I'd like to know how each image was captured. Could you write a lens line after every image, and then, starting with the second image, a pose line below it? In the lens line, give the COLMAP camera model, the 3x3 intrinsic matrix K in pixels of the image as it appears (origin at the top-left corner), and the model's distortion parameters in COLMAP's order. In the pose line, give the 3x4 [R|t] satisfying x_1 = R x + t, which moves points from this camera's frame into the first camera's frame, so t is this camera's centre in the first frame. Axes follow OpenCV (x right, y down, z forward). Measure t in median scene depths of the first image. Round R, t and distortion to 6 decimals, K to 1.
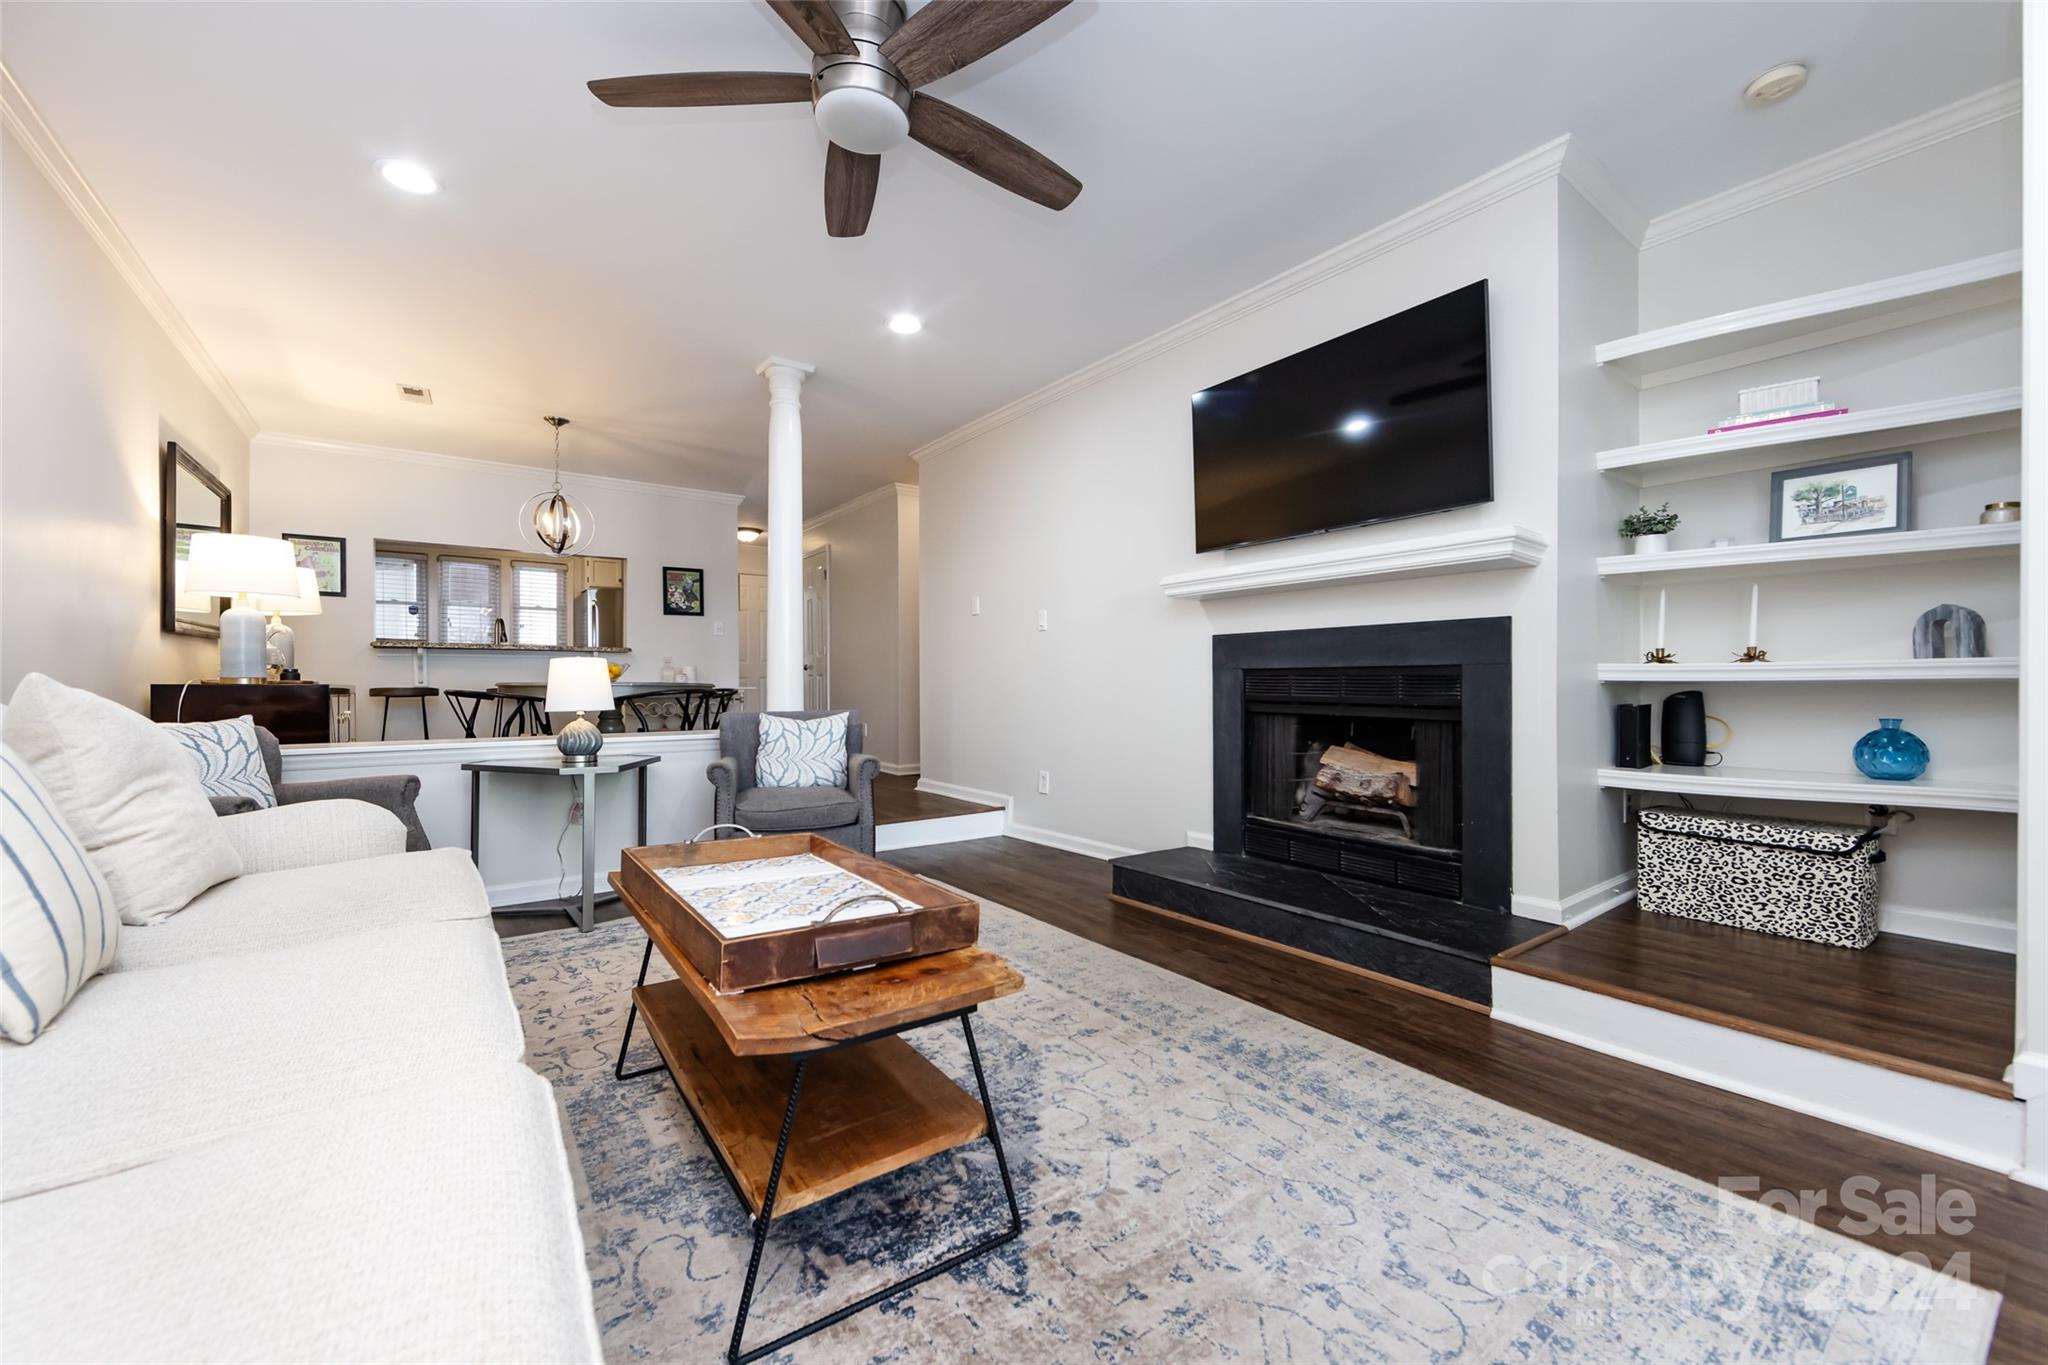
lens RADIAL K [[800.5, 0, 1022.6], [0, 800.5, 679.7], [0, 0, 1]] dist [-0.003279, -0.000852]
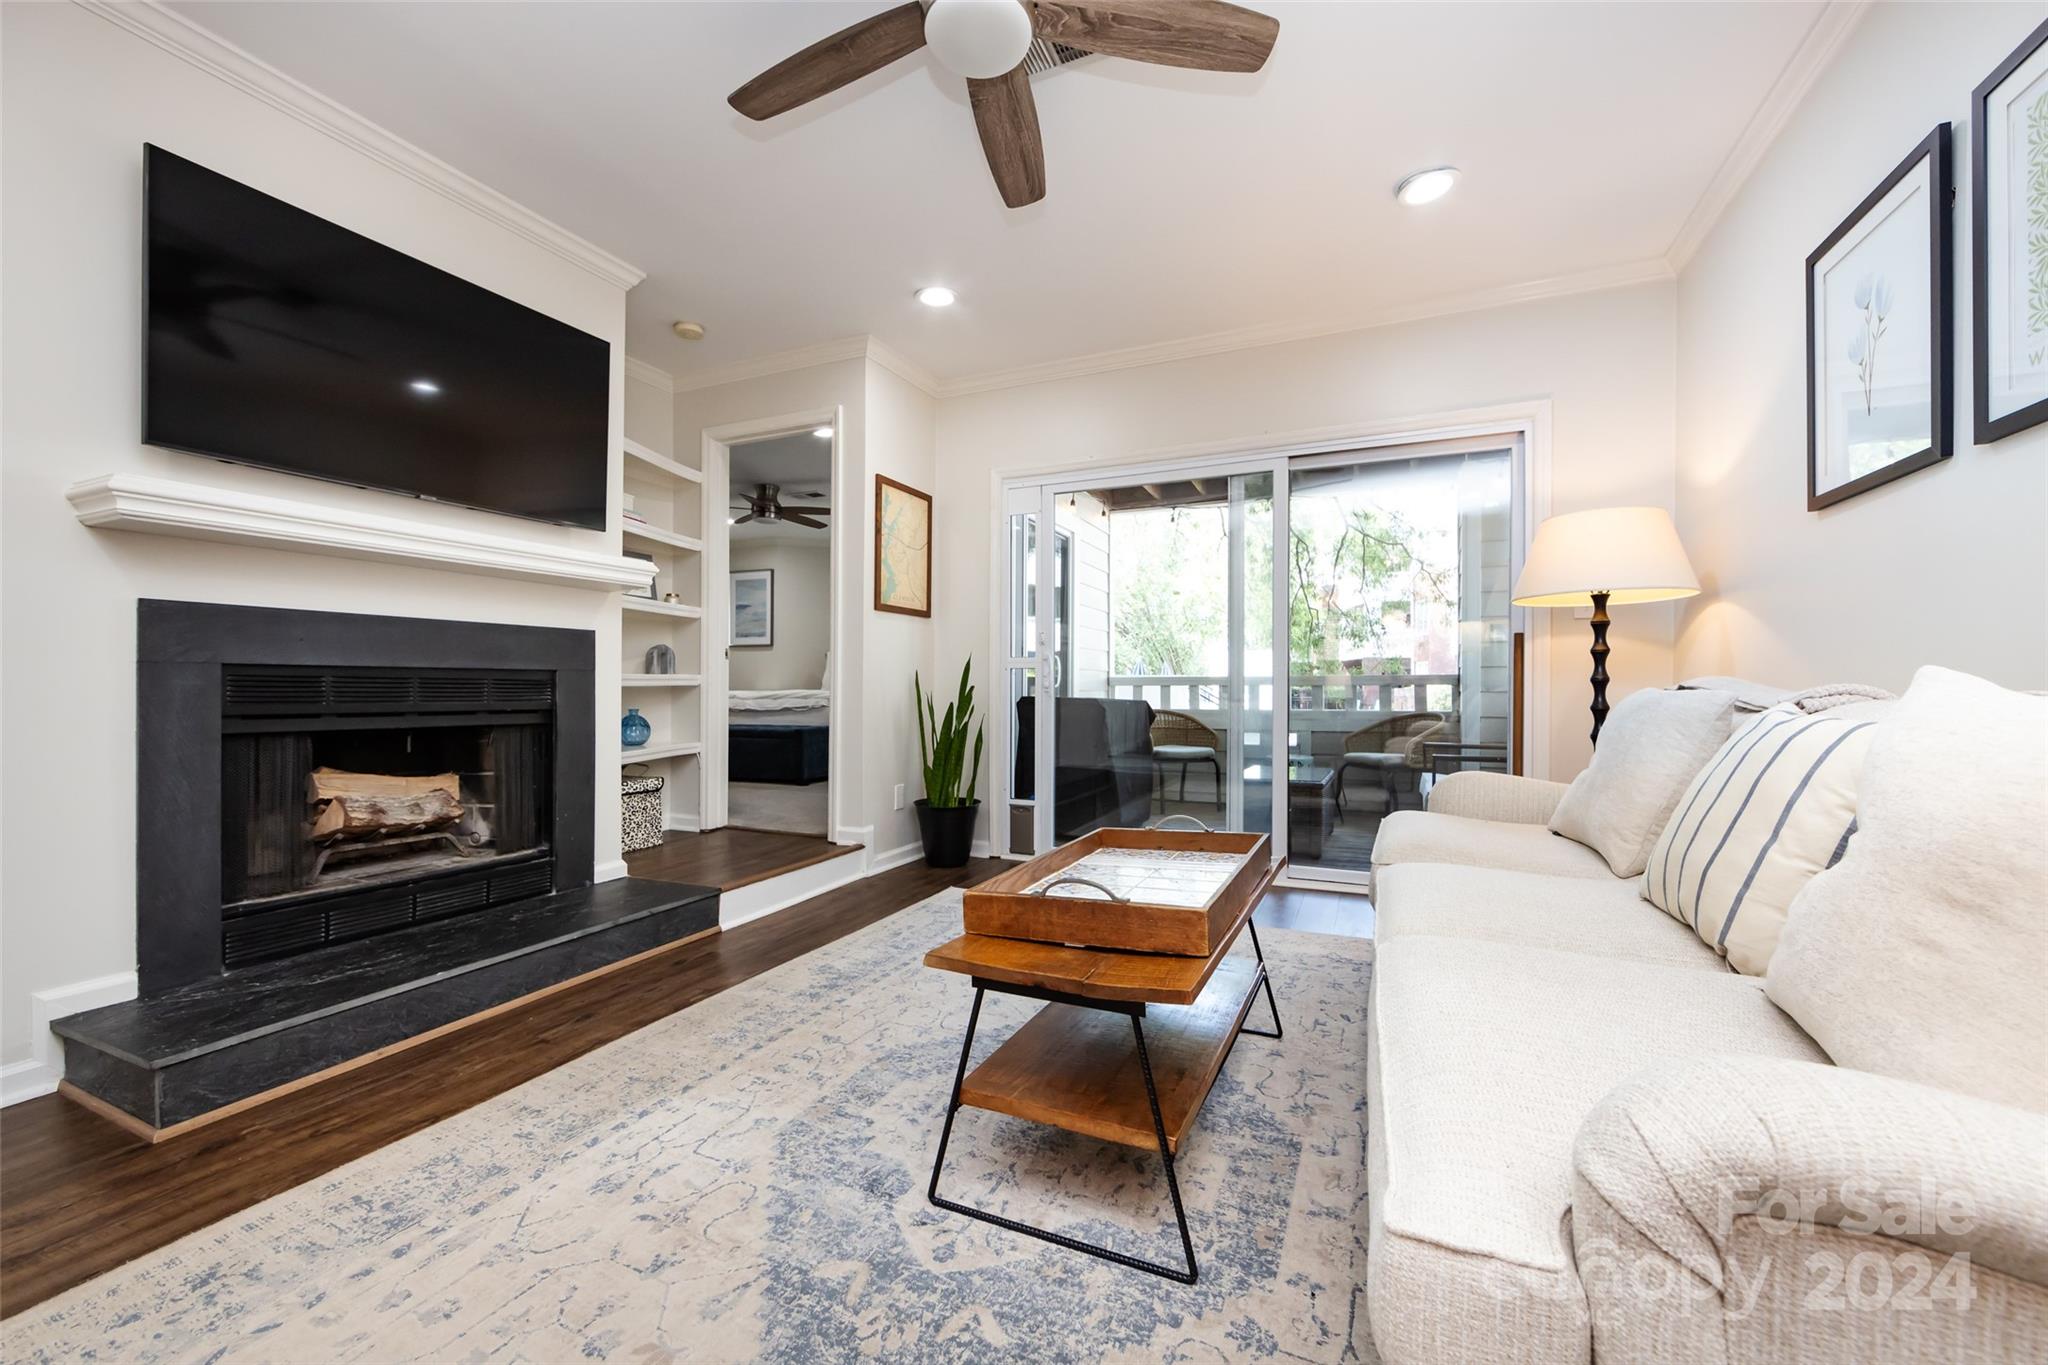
lens RADIAL K [[800.5, 0, 1018.6], [0, 800.5, 684.4], [0, 0, 1]] dist [-0.003279, -0.000852]
pose [[-0.488121, 0.006058, 0.872755, -0.849588], [-0.000881, 0.999972, -0.007434, 0.009442], [-0.872775, -0.004397, -0.488102, 1.215375]]
